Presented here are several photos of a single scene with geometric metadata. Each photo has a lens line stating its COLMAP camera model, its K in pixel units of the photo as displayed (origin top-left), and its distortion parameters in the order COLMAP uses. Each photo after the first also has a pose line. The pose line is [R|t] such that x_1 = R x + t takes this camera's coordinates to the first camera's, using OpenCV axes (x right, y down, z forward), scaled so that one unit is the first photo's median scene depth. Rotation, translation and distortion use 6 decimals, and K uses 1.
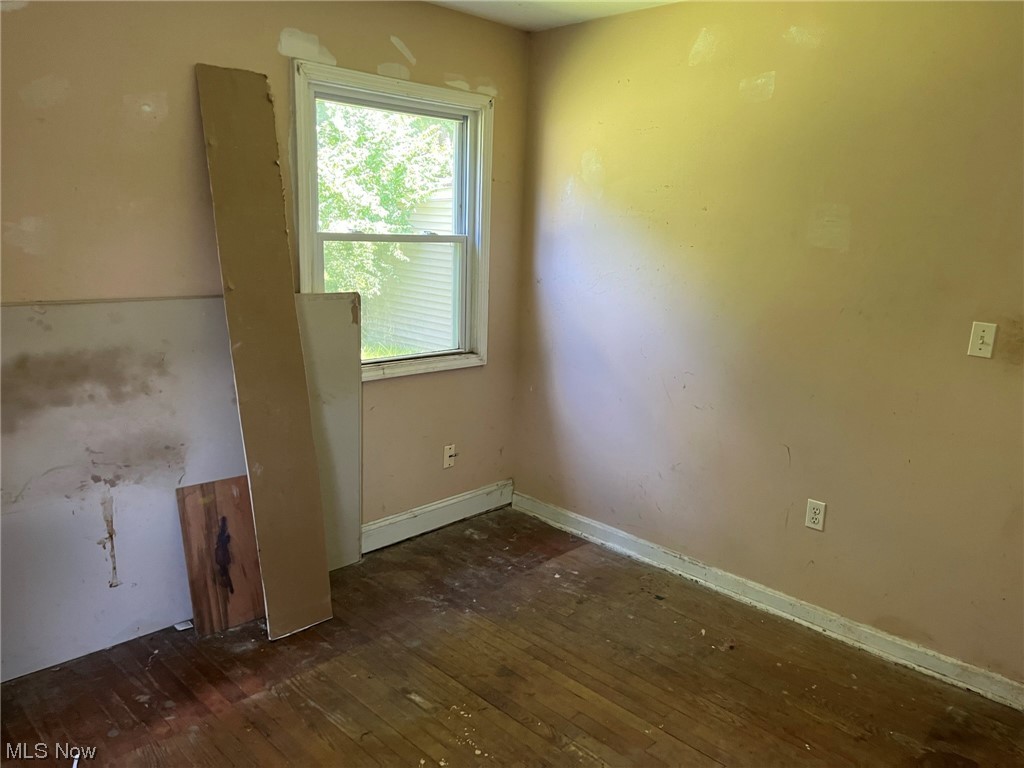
lens RADIAL K [[776.1, 0, 512.8], [0, 776.1, 384.8], [0, 0, 1]] dist [0.062597, -0.082856]
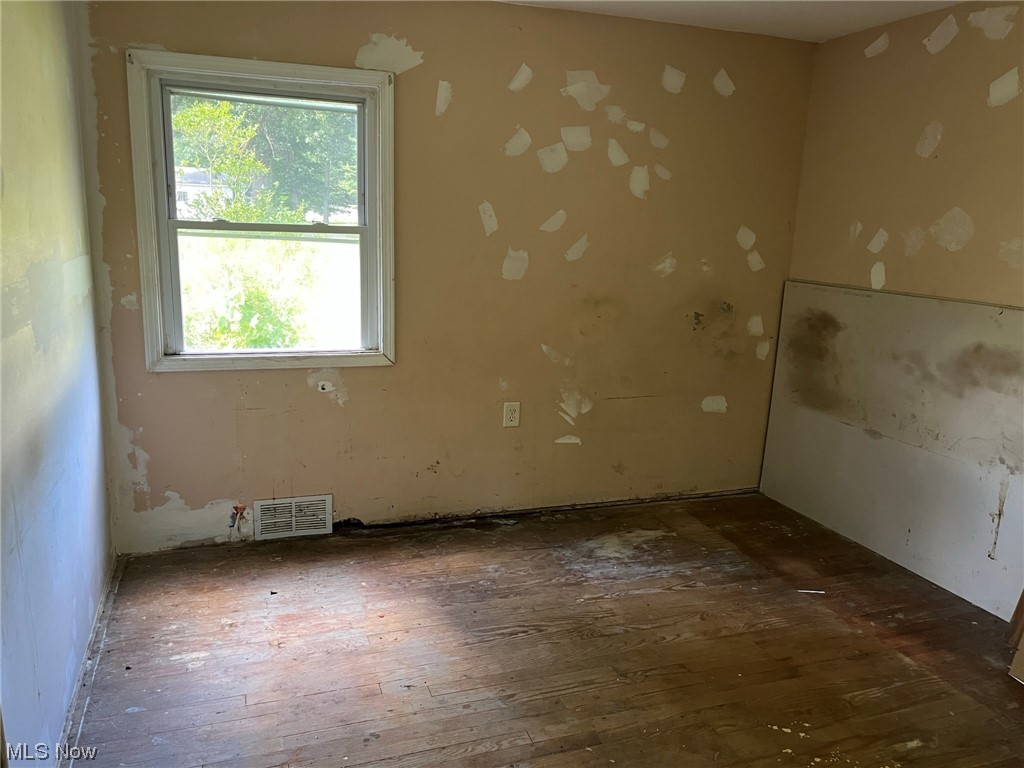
lens RADIAL K [[776.1, 0, 512.4], [0, 776.1, 385.0], [0, 0, 1]] dist [0.062597, -0.082856]
pose [[-0.422369, 0.147933, -0.894271, 0.828154], [-0.231729, 0.936184, 0.264313, -0.129314], [0.876303, 0.318867, -0.361134, 0.767029]]
